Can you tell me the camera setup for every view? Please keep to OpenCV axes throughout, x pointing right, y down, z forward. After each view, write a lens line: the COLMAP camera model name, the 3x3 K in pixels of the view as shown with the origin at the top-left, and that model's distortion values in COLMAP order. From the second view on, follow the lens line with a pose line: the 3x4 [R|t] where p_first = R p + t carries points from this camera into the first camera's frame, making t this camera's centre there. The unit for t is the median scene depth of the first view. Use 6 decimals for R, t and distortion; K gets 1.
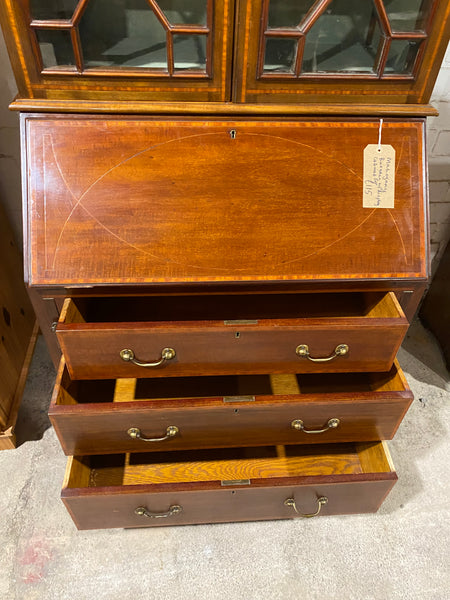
lens RADIAL K [[454.9, 0, 232.7], [0, 454.9, 302.5], [0, 0, 1]] dist [0.034183, -0.038329]
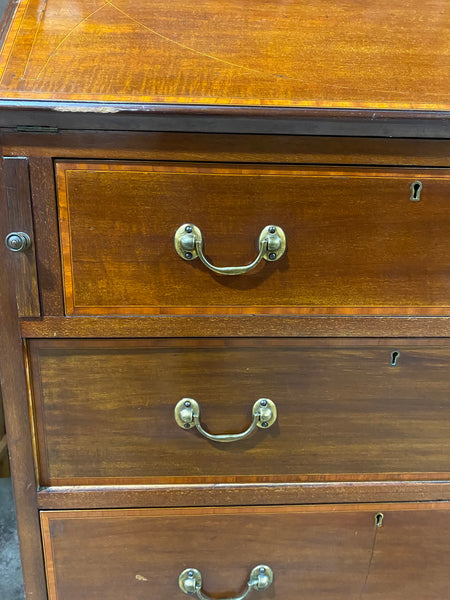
lens RADIAL K [[454.9, 0, 223.3], [0, 454.9, 286.2], [0, 0, 1]] dist [0.034183, -0.038329]
pose [[0.999327, -0.021933, -0.029412, -0.191205], [0.004392, 0.867400, -0.497593, 0.329666], [0.036426, 0.497129, 0.866912, 0.690780]]
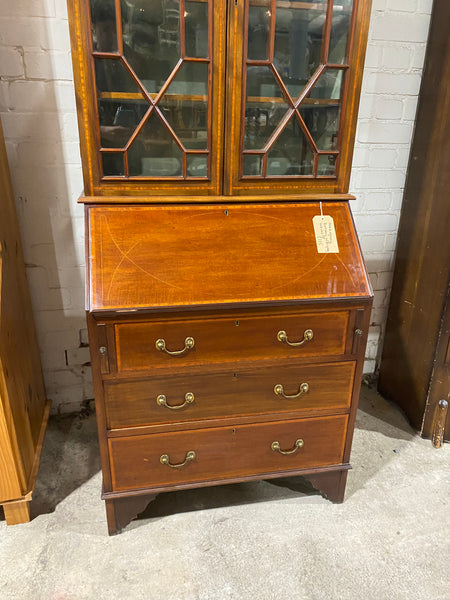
lens RADIAL K [[454.9, 0, 221.3], [0, 454.9, 303.2], [0, 0, 1]] dist [0.034183, -0.038329]
pose [[0.993475, -0.064605, 0.093984, -0.178244], [0.094502, 0.927658, -0.361277, 0.454621], [-0.063844, 0.367801, 0.927710, -0.285843]]
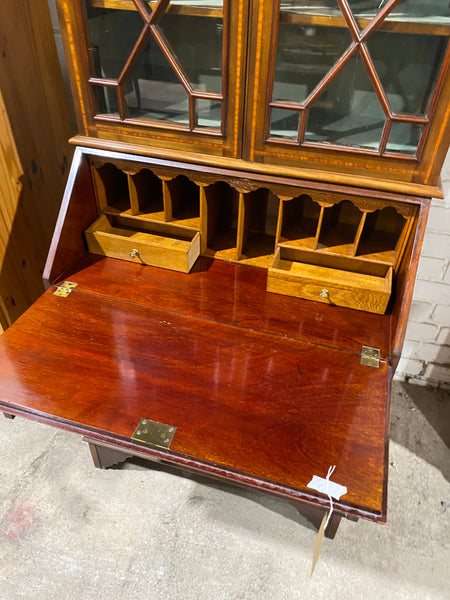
lens RADIAL K [[454.9, 0, 233.3], [0, 454.9, 300.9], [0, 0, 1]] dist [0.034183, -0.038329]
pose [[0.935641, 0.211820, -0.282326, 0.370644], [-0.239356, 0.968653, -0.066488, -0.024001], [0.259392, 0.129785, 0.957012, -0.027917]]
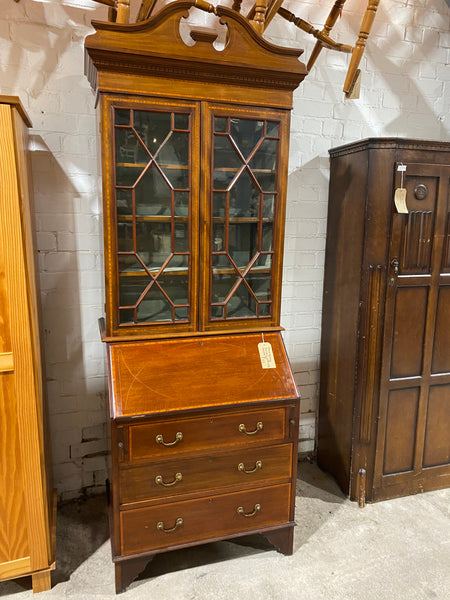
lens RADIAL K [[454.9, 0, 224.8], [0, 454.9, 293.3], [0, 0, 1]] dist [0.034183, -0.038329]
pose [[0.974473, -0.062932, 0.215503, -0.358097], [0.168913, 0.837836, -0.519133, 0.617344], [-0.147886, 0.542282, 0.827079, -1.025336]]
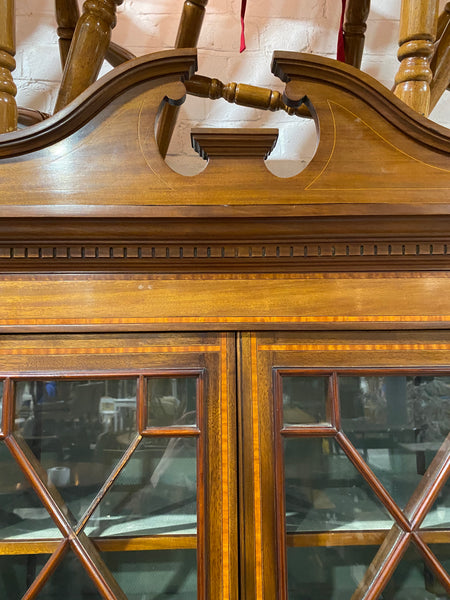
lens RADIAL K [[454.9, 0, 225.4], [0, 454.9, 315.4], [0, 0, 1]] dist [0.034183, -0.038329]
pose [[0.996844, -0.060753, -0.051100, 0.066488], [-0.000891, 0.635091, -0.772437, -0.755328], [0.079380, 0.770044, 0.633033, -0.172381]]
